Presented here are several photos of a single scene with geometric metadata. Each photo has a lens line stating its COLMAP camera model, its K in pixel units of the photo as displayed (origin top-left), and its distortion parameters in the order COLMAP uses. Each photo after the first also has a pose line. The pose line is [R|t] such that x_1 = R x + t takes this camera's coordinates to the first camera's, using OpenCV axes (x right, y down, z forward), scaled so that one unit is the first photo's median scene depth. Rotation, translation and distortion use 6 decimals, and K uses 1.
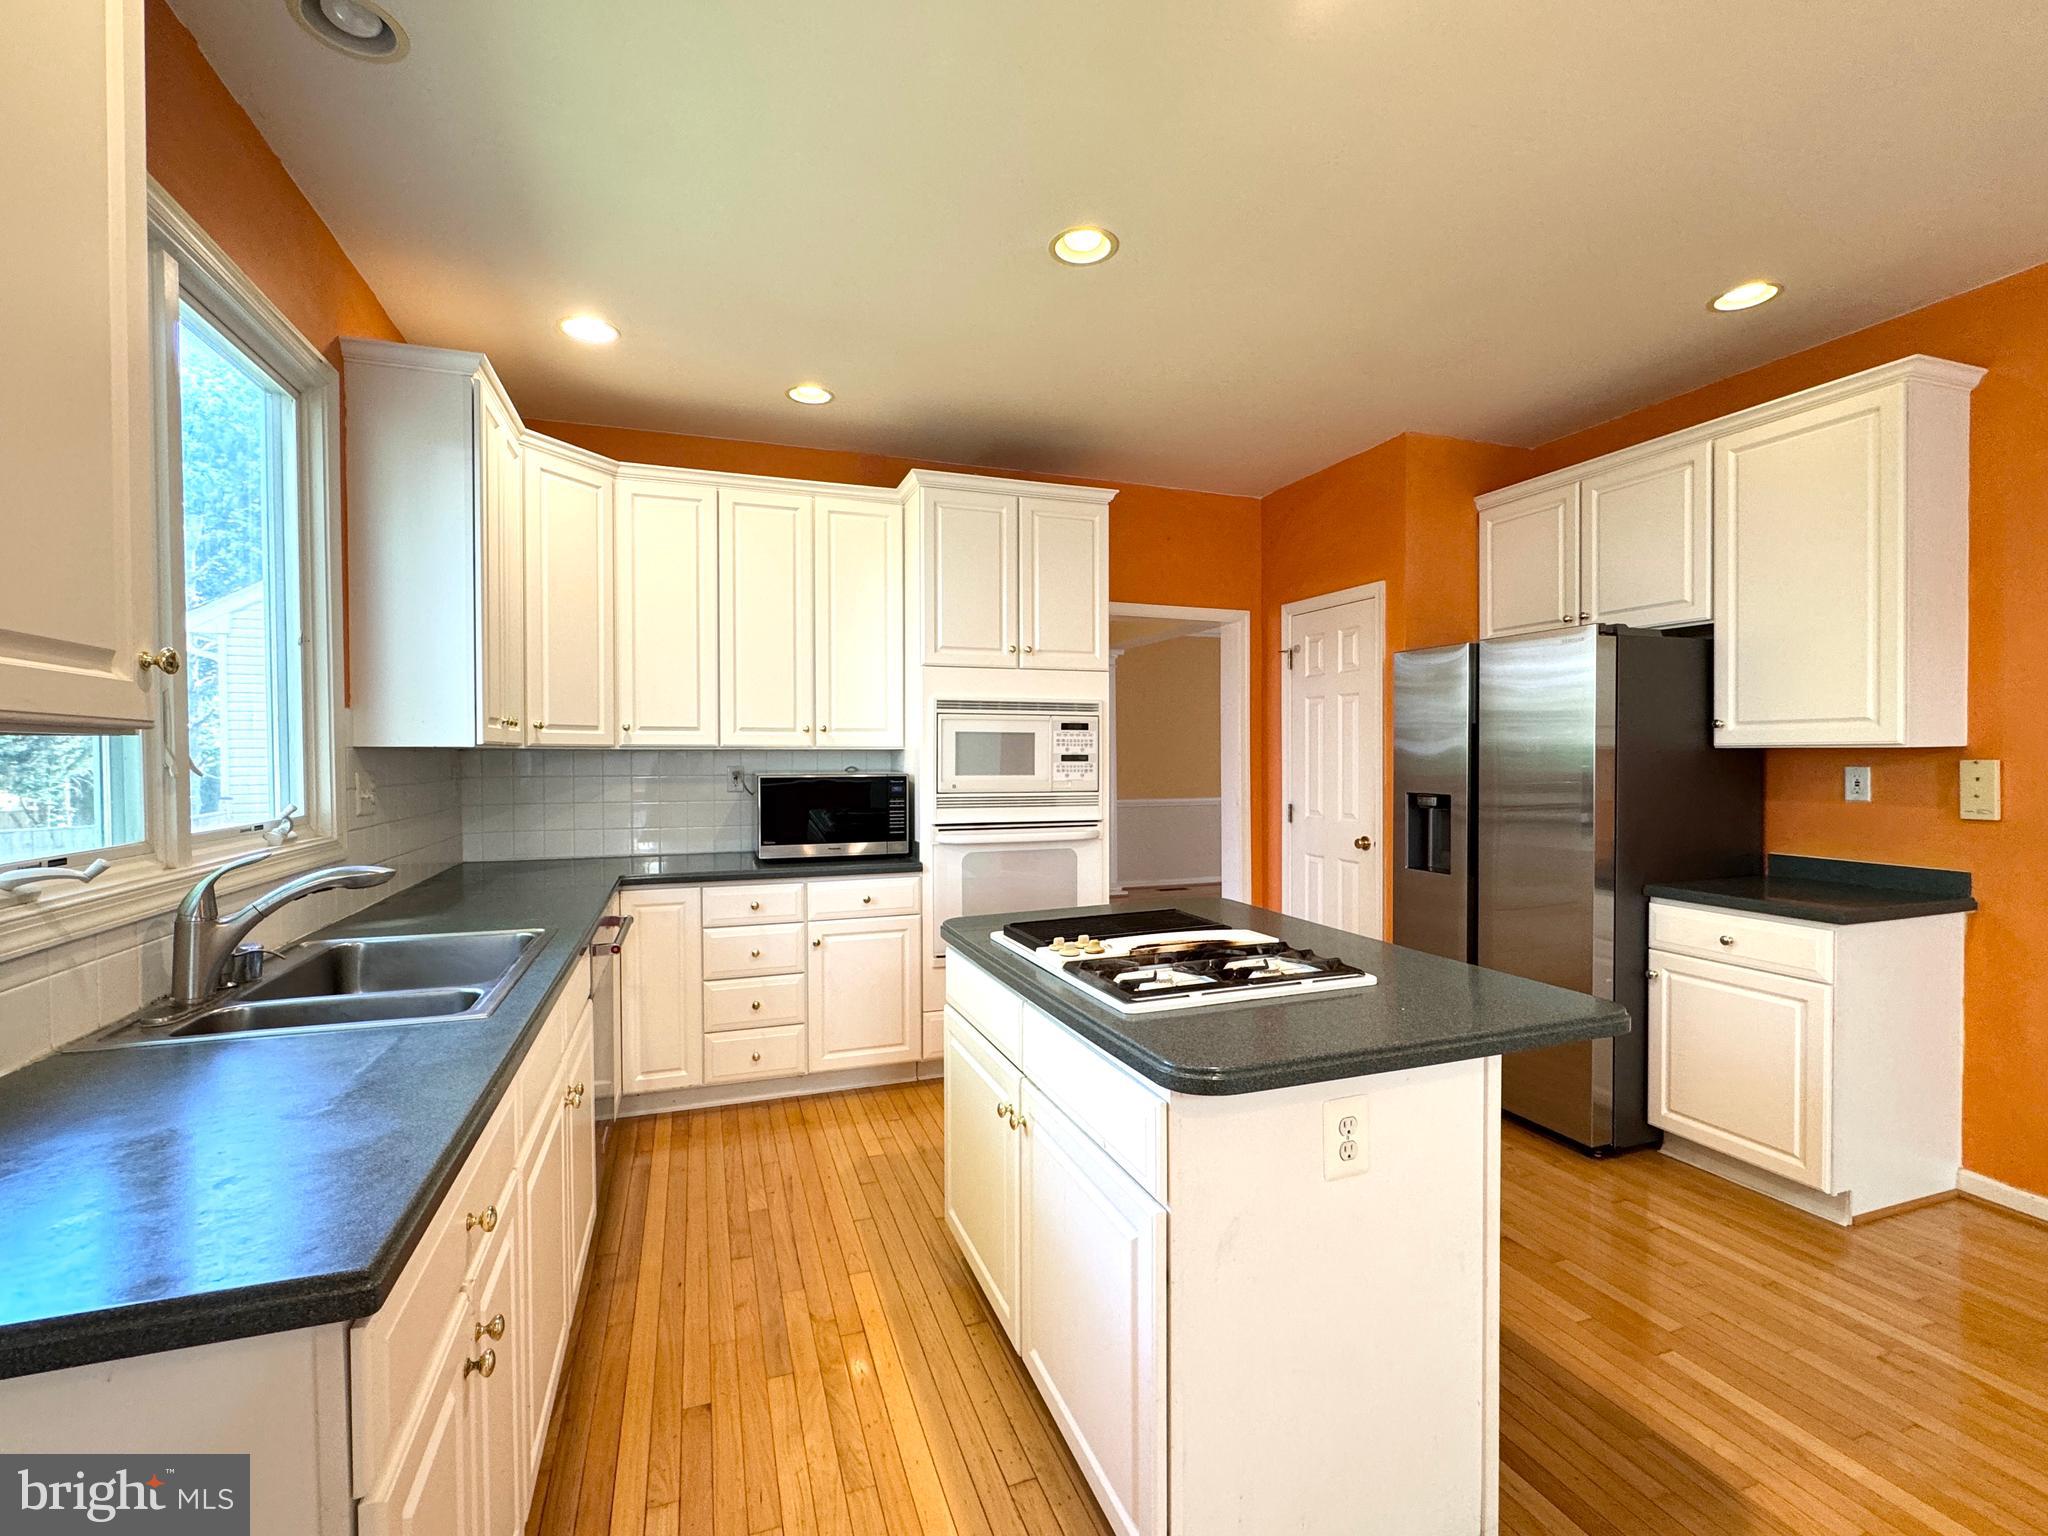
lens RADIAL K [[905.8, 0, 1016.3], [0, 905.8, 772.5], [0, 0, 1]] dist [-0.000697, -0.000343]
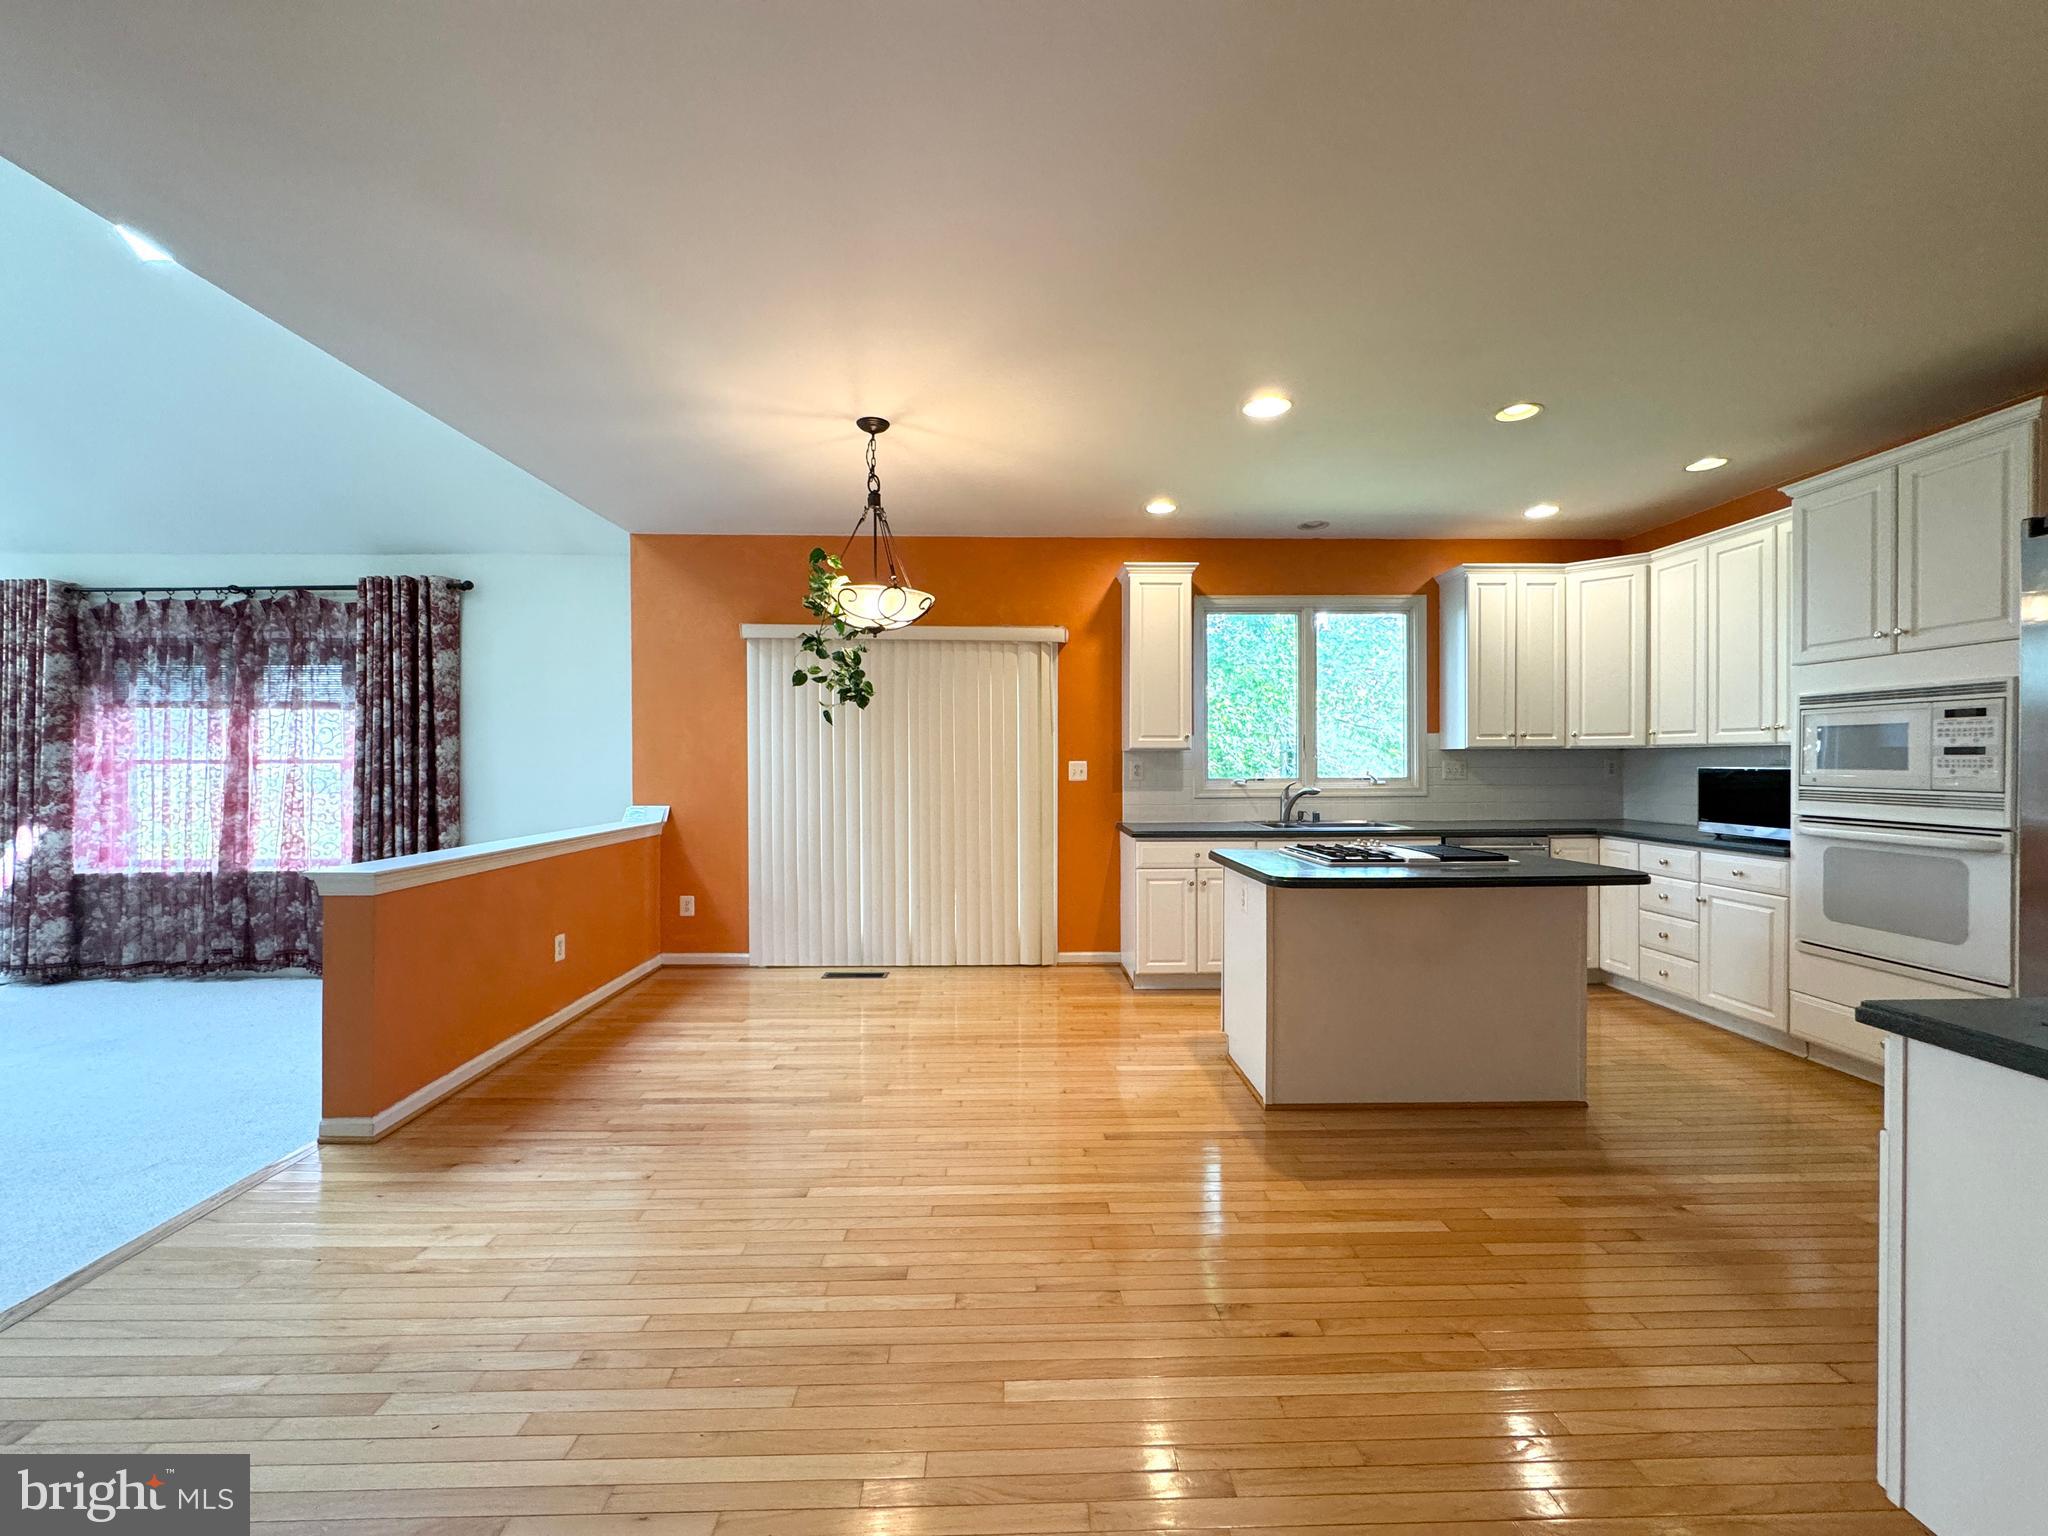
lens RADIAL K [[817.4, 0, 1024.0], [0, 817.4, 768.0], [0, 0, 1]] dist [0.001602, -0.000225]
pose [[-0.317353, 0.011319, -0.948240, 1.096840], [-0.014868, 0.999746, 0.016909, -0.000128], [0.948191, 0.019465, -0.317104, 0.441634]]
